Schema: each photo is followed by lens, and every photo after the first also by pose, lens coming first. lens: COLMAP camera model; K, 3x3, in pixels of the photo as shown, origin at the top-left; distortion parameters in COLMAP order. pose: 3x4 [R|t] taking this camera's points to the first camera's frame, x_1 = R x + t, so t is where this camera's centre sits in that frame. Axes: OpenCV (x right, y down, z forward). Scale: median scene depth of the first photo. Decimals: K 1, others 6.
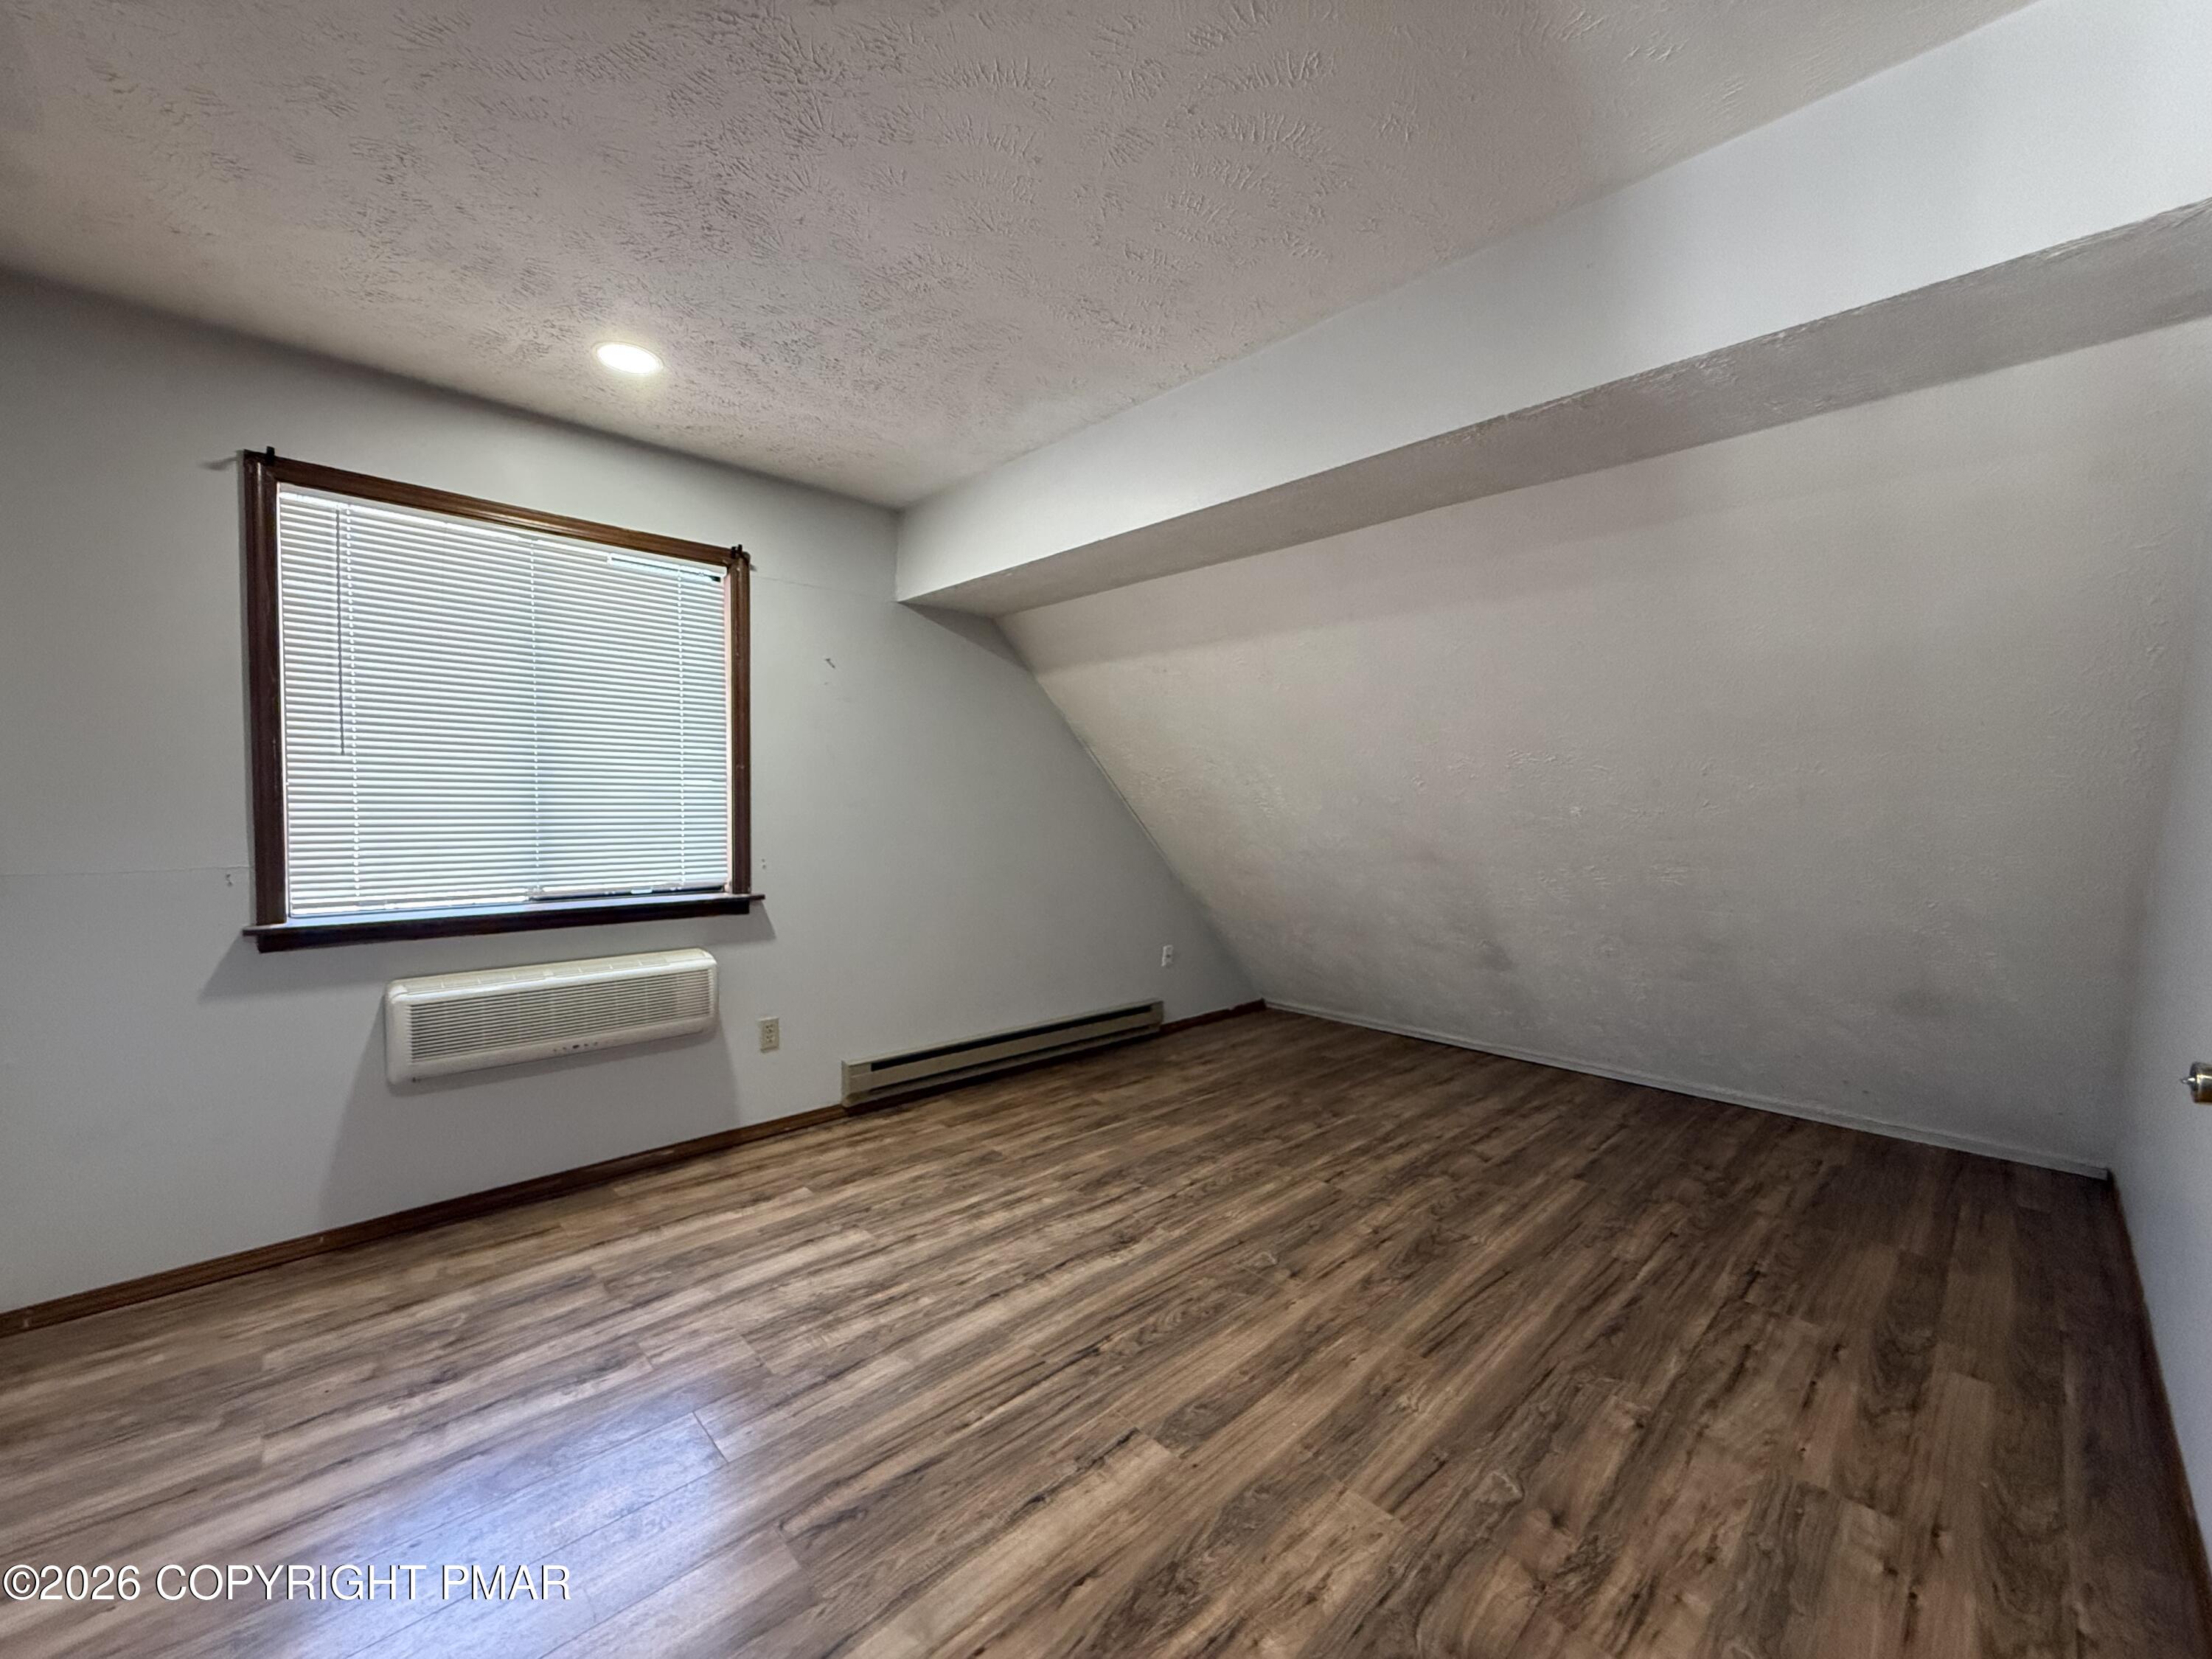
lens RADIAL K [[874.0, 0, 1099.1], [0, 874.0, 830.2], [0, 0, 1]] dist [-0.000208, 0.000016]
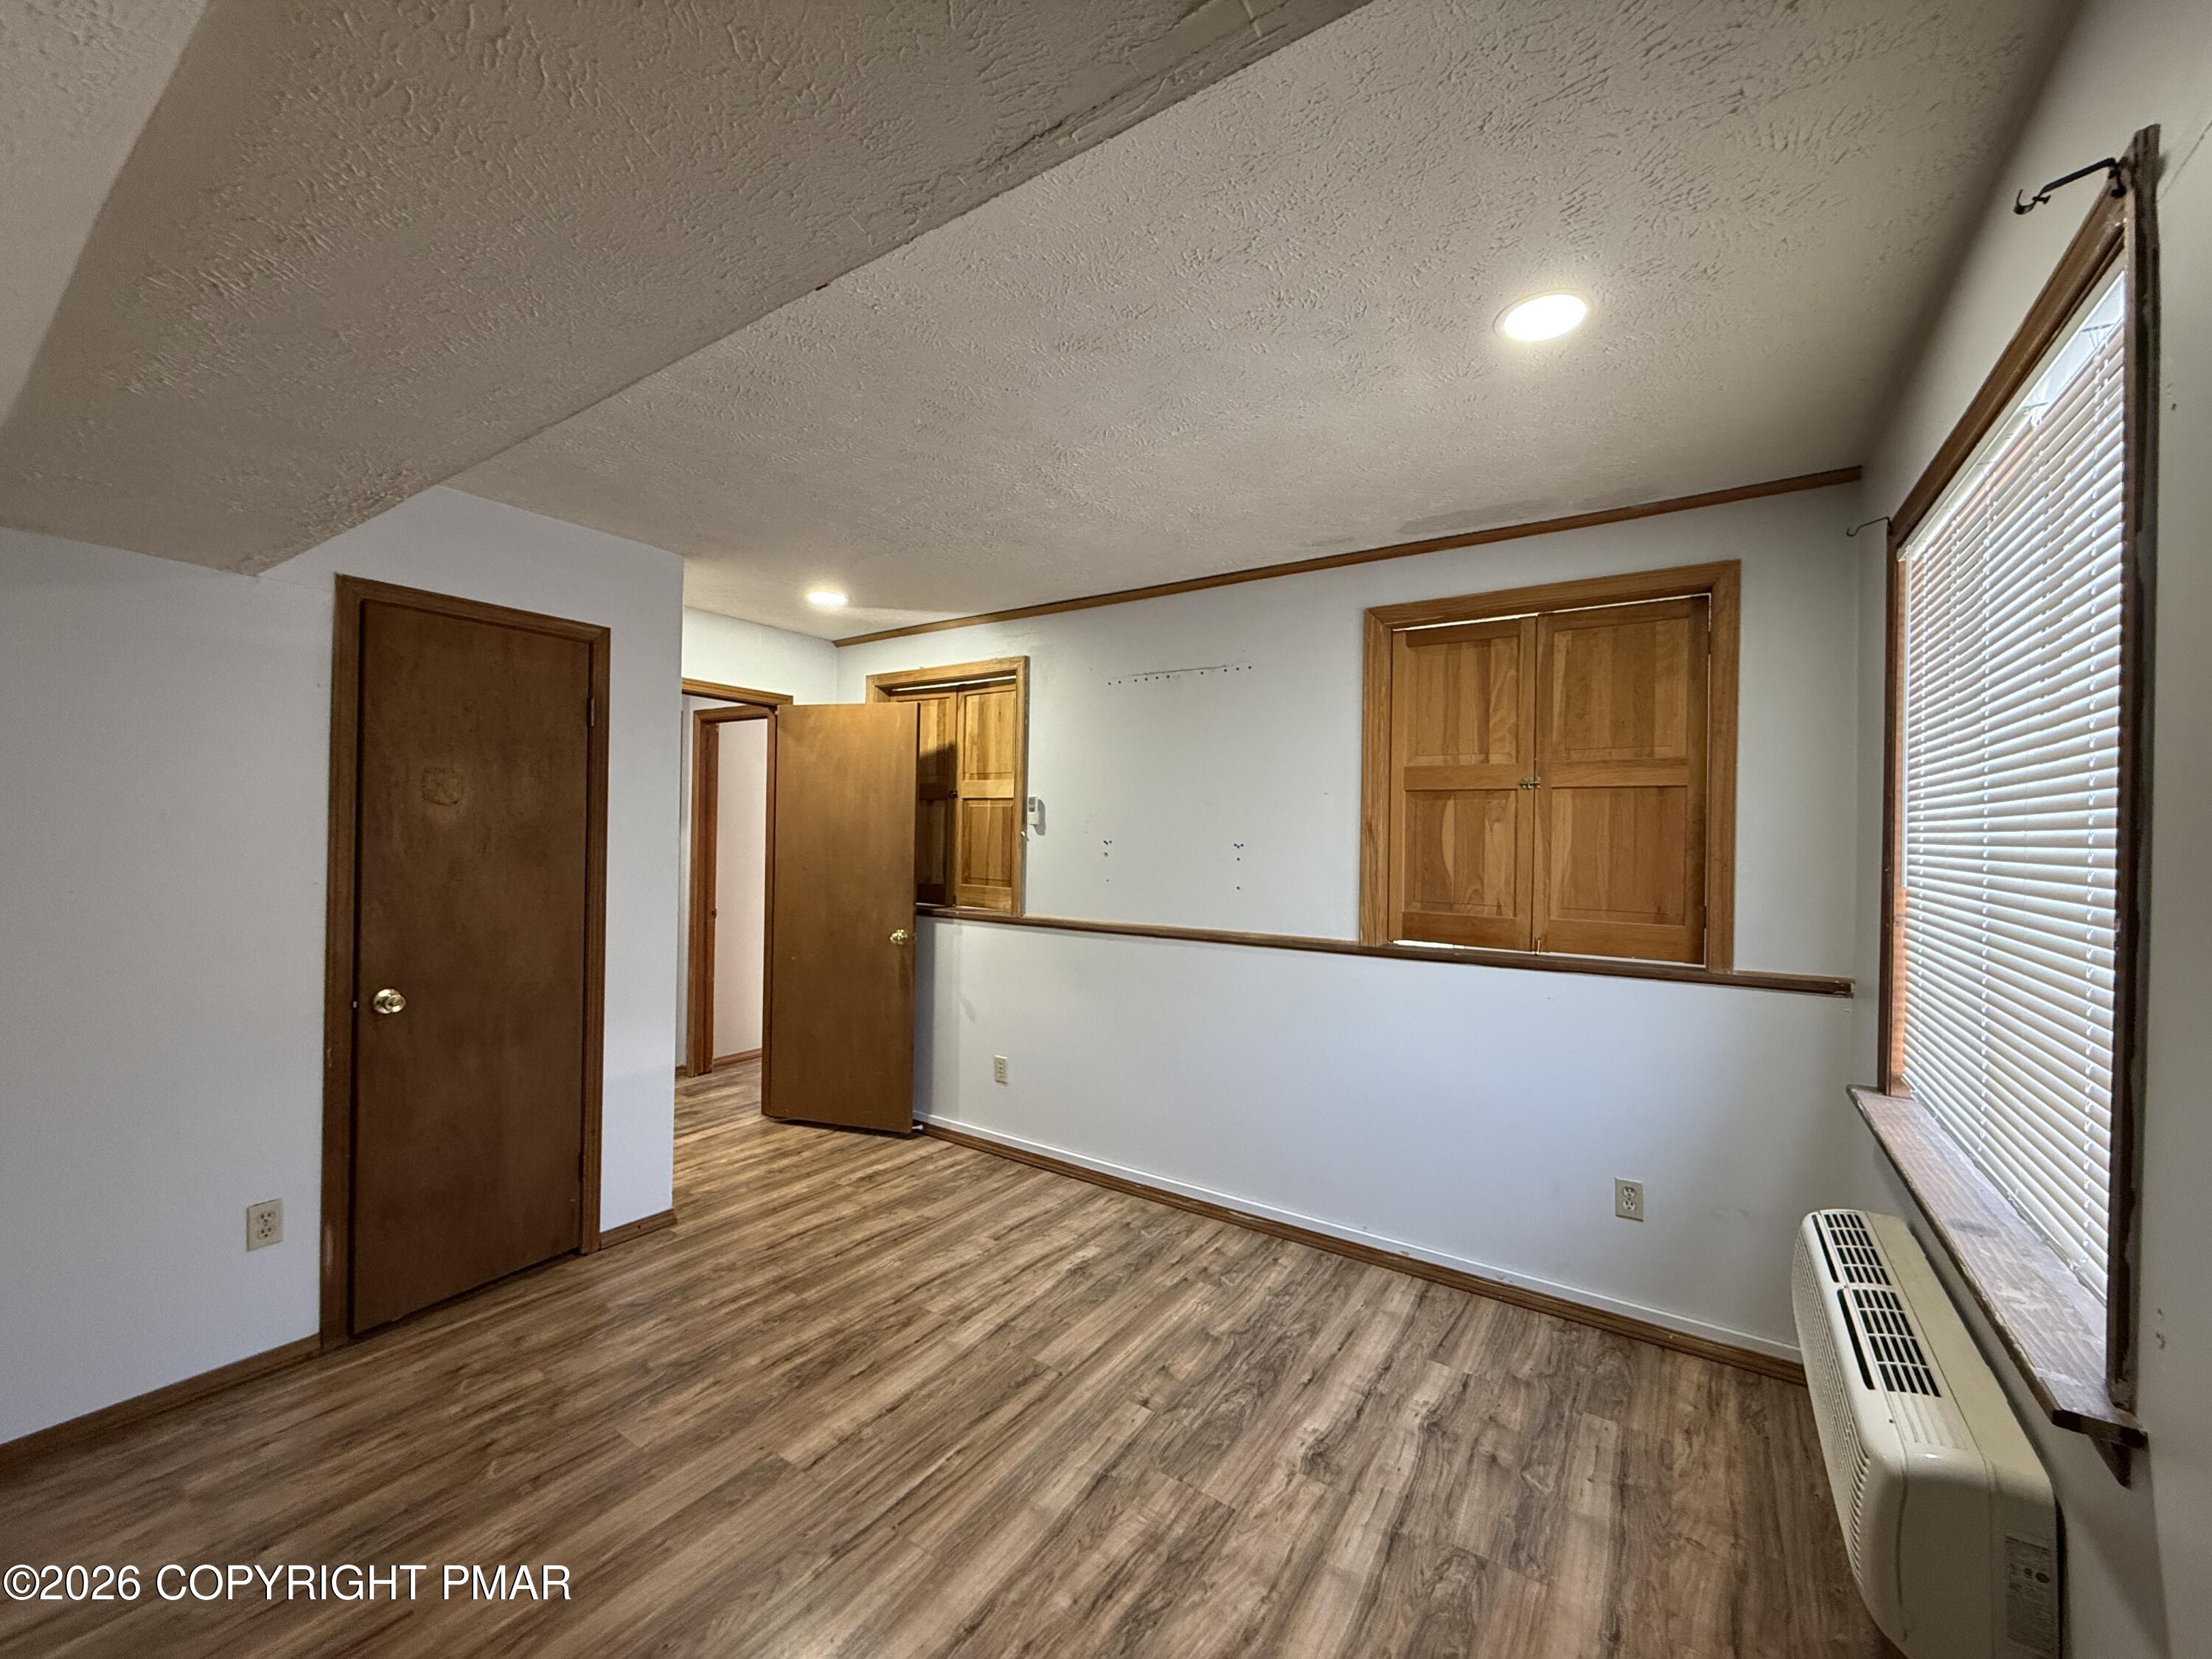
lens RADIAL K [[874.0, 0, 1099.1], [0, 874.0, 830.2], [0, 0, 1]] dist [-0.000208, 0.000016]
pose [[-0.976447, -0.023841, -0.214434, -0.060942], [-0.031052, 0.999058, 0.030323, -0.170763], [0.213509, 0.036267, -0.976268, 1.995722]]
